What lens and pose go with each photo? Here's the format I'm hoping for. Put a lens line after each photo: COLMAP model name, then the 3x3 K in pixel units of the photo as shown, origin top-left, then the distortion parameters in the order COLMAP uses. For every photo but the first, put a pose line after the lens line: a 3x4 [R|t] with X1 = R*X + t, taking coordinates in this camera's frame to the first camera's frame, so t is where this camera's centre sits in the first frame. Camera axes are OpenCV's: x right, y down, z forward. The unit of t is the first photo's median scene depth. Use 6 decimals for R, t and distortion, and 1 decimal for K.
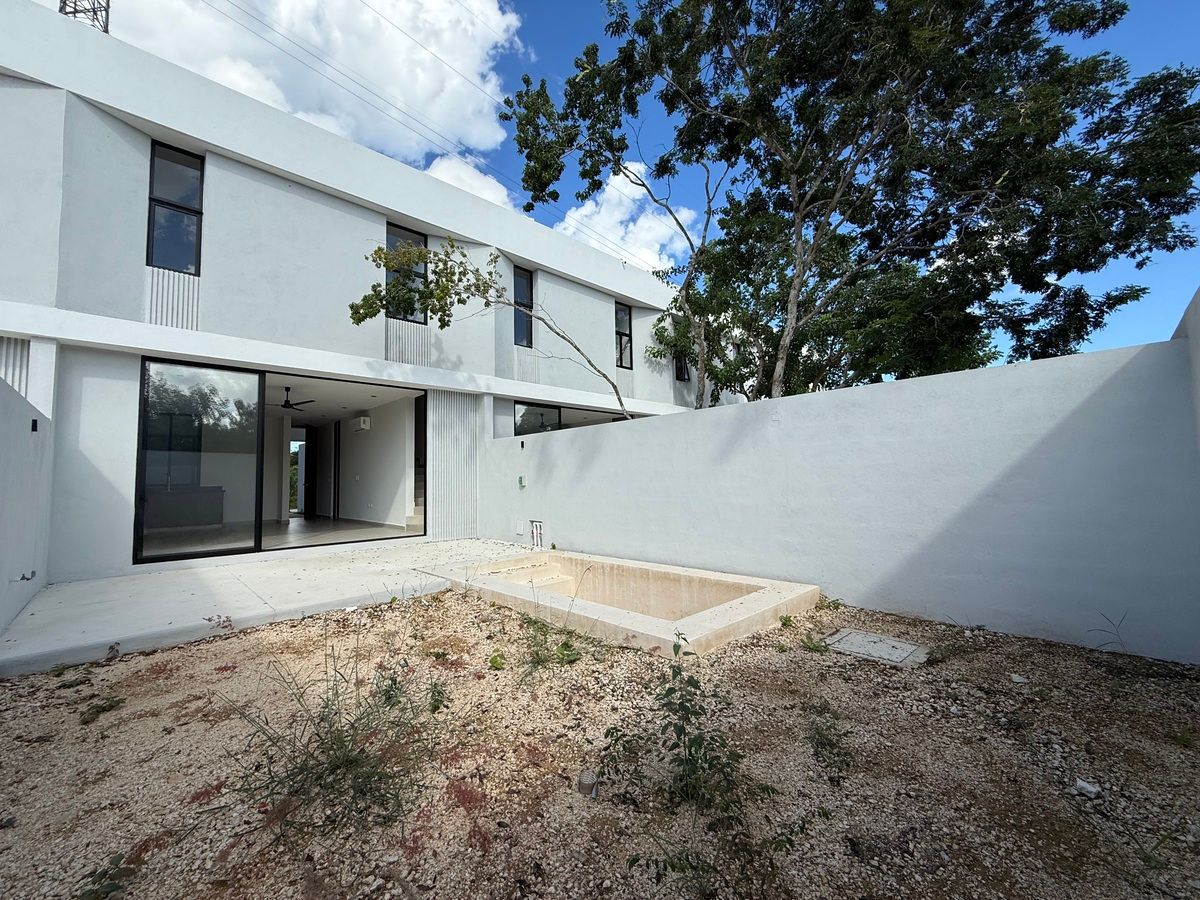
lens RADIAL K [[482.2, 0, 596.3], [0, 482.2, 447.5], [0, 0, 1]] dist [-0.001095, -0.000396]
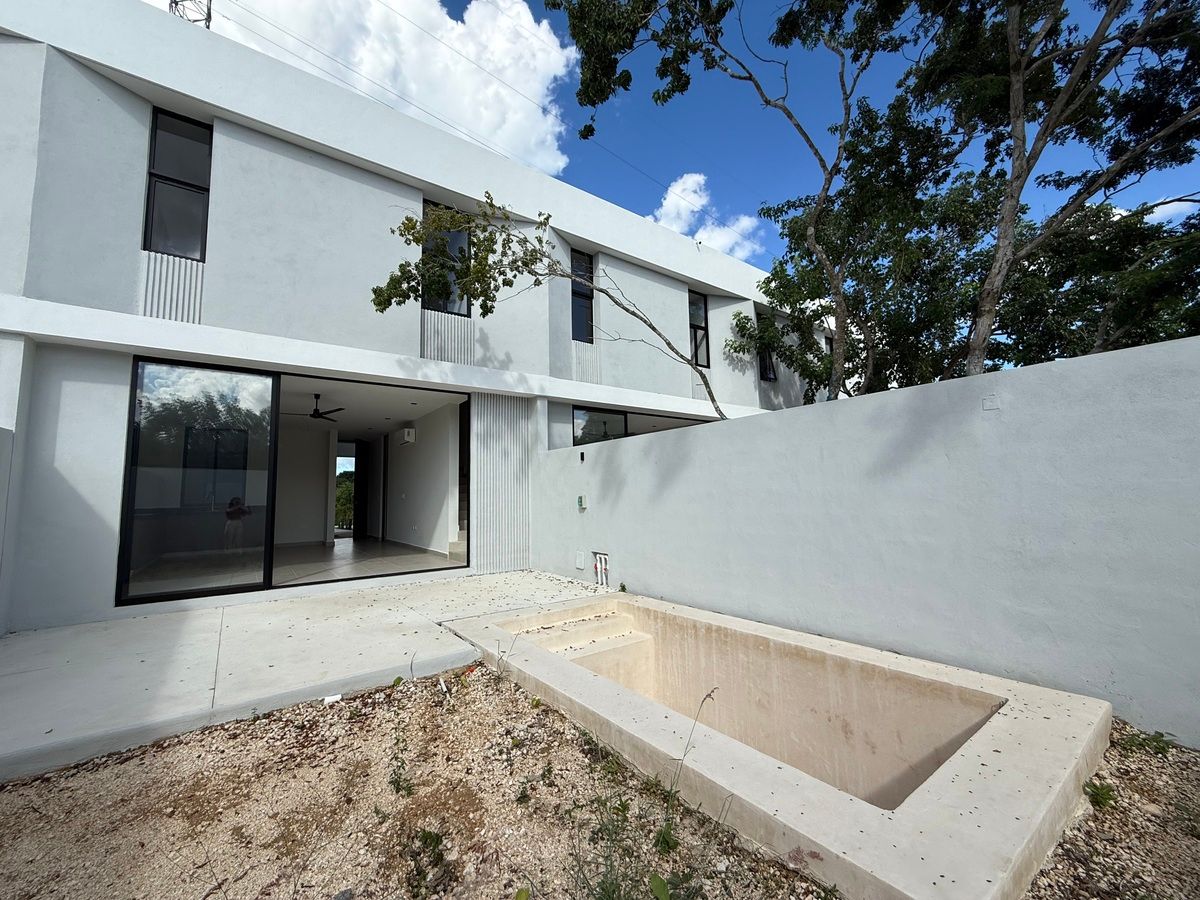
lens RADIAL K [[482.9, 0, 597.7], [0, 482.9, 448.0], [0, 0, 1]] dist [0.001320, 0.000620]
pose [[0.992215, -0.013521, -0.123802, -0.028912], [0.010103, 0.999551, -0.028199, 0.003067], [0.124128, 0.026729, 0.991906, 0.210962]]
